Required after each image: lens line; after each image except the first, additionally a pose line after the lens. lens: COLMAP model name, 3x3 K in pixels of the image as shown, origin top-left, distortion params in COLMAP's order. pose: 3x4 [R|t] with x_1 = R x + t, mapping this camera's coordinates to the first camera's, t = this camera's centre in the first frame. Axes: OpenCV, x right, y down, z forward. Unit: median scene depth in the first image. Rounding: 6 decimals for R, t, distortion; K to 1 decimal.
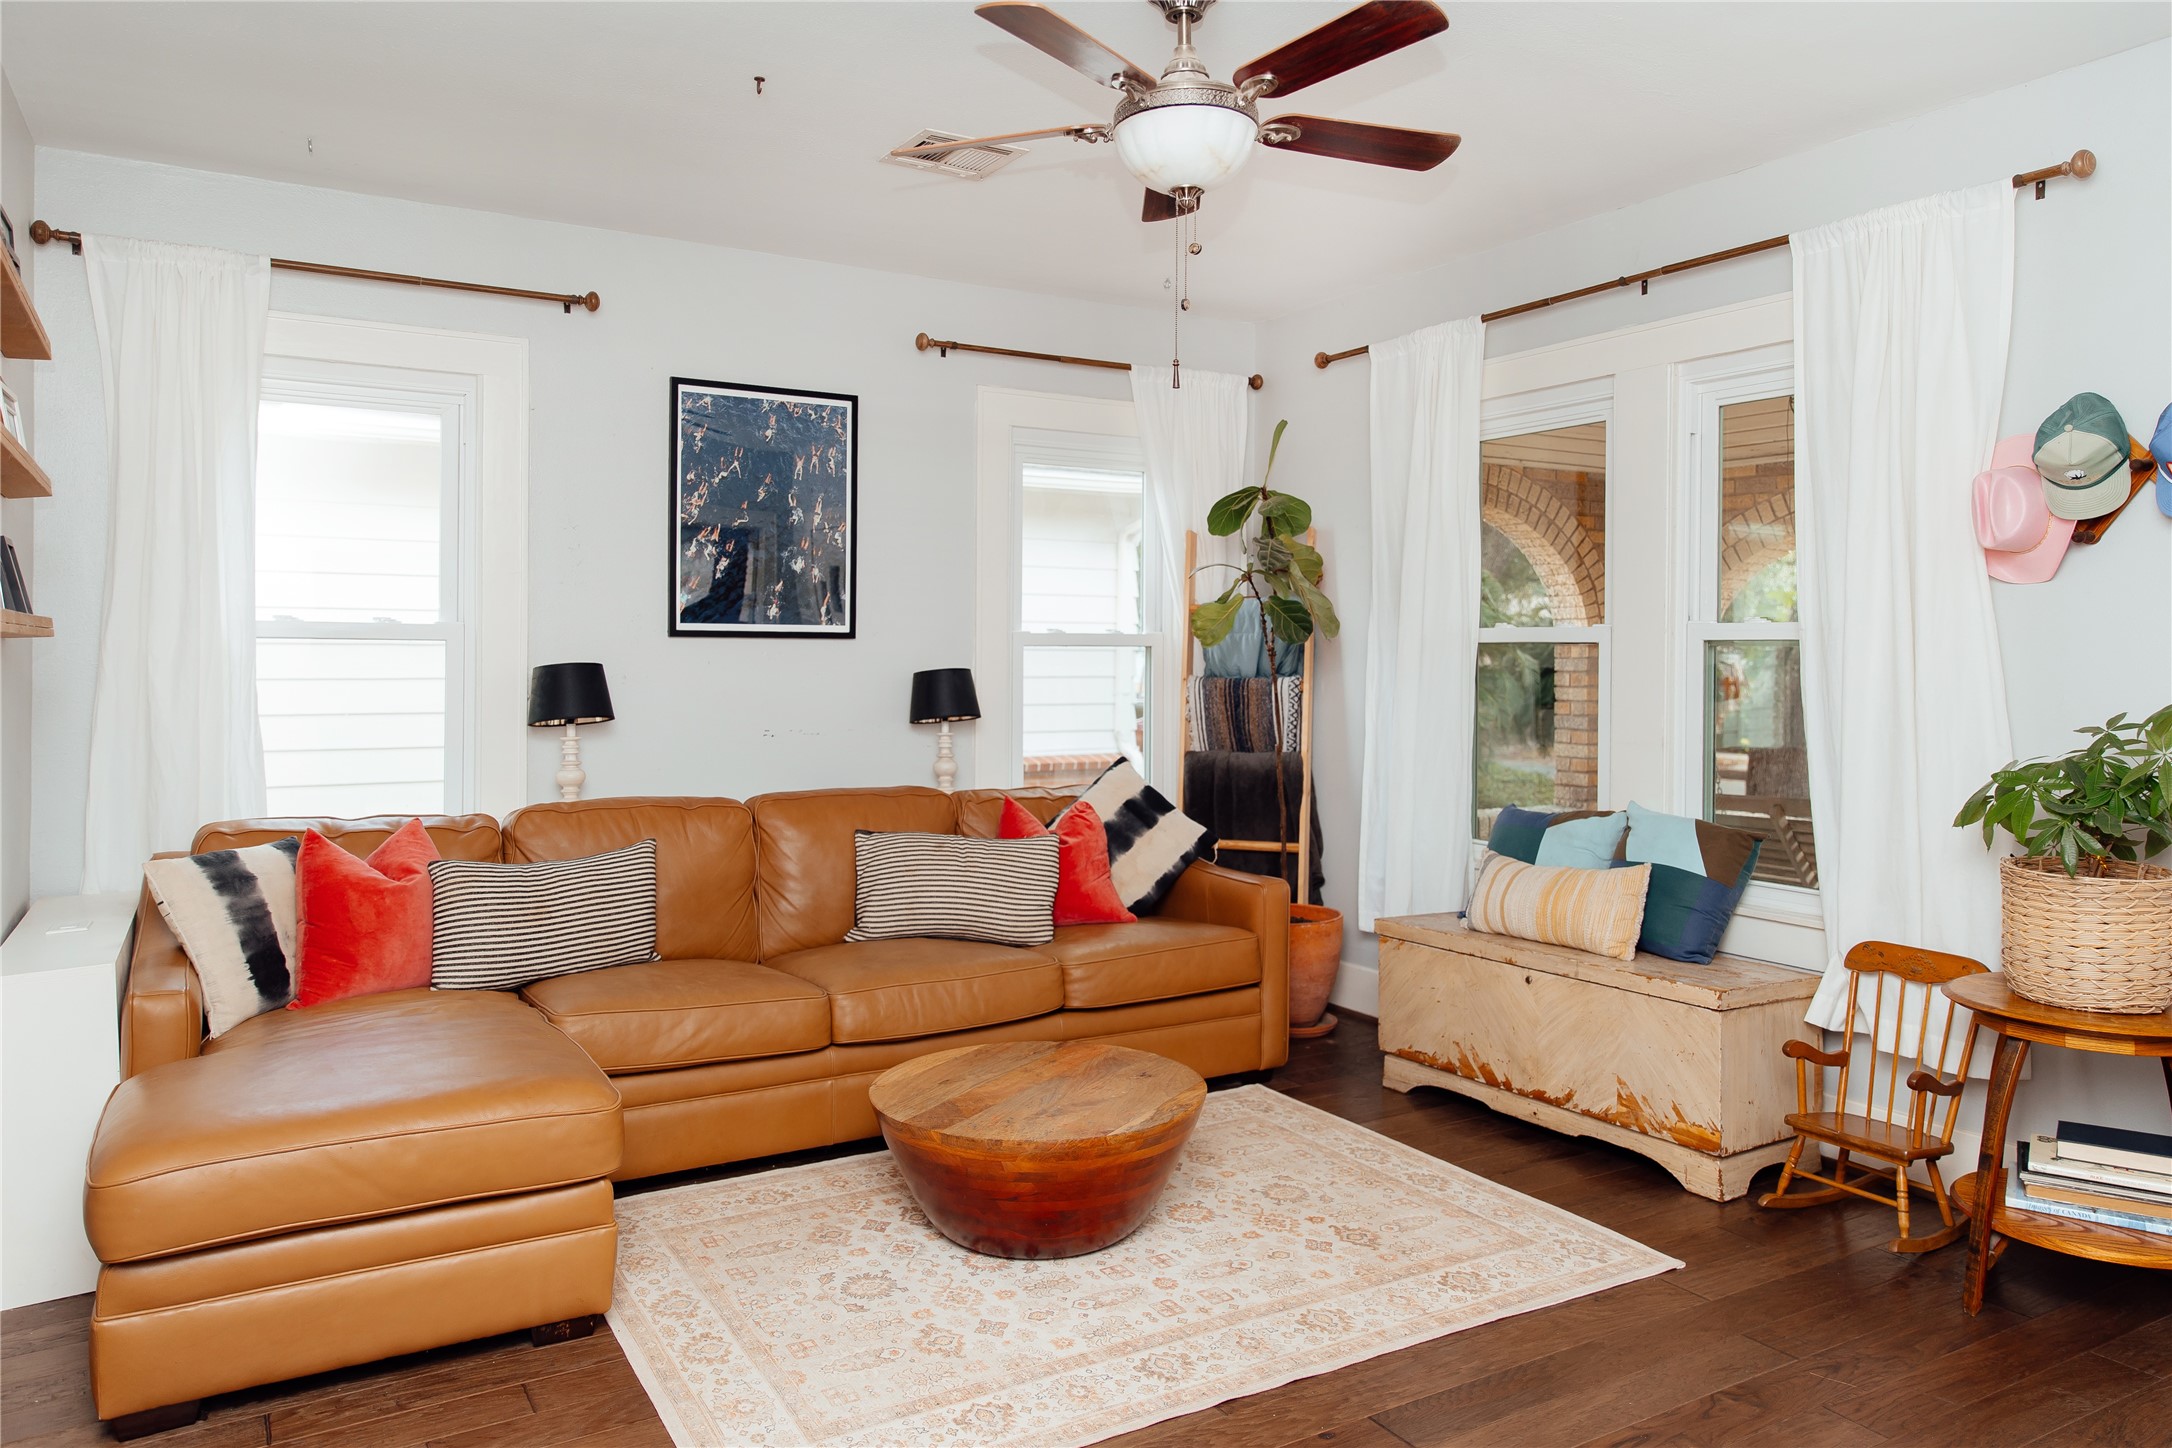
lens RADIAL K [[1477.4, 0, 1084.3], [0, 1477.4, 644.1], [0, 0, 1]] dist [0.010053, -0.001151]
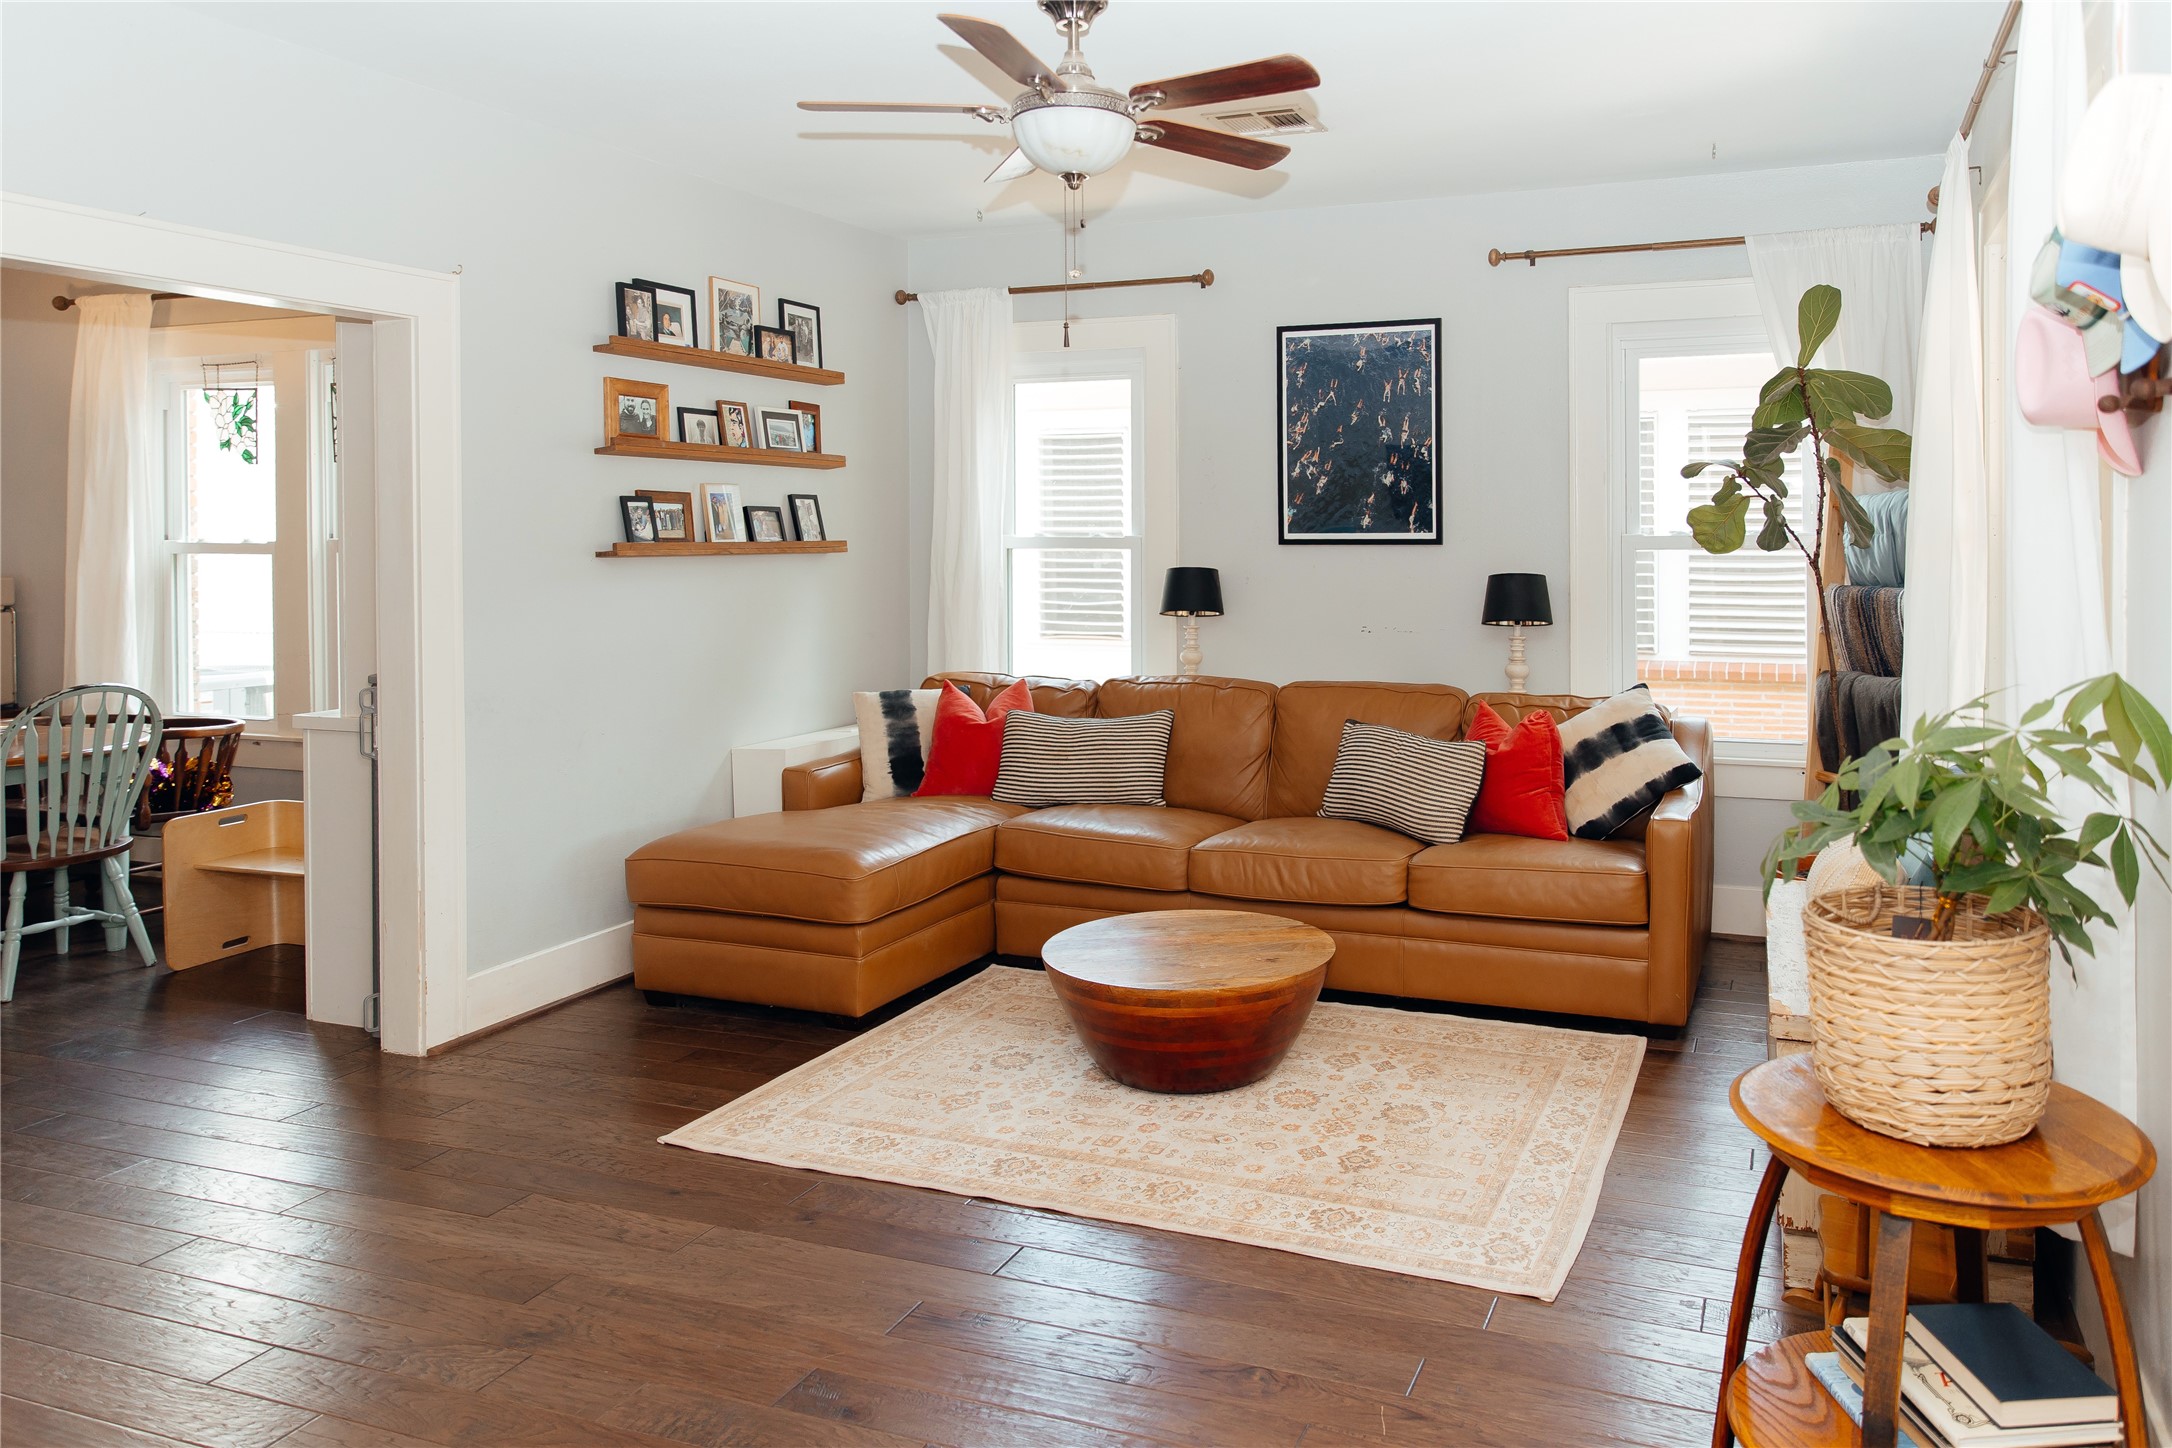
lens RADIAL K [[1556.5, 0, 1341.5], [0, 1556.5, 536.8], [0, 0, 1]] dist [0.008081, 0.000129]
pose [[0.632345, -0.003781, -0.774677, 0.746776], [0.011697, 0.999921, 0.004668, -0.017255], [0.774598, -0.012013, 0.632339, 0.253309]]
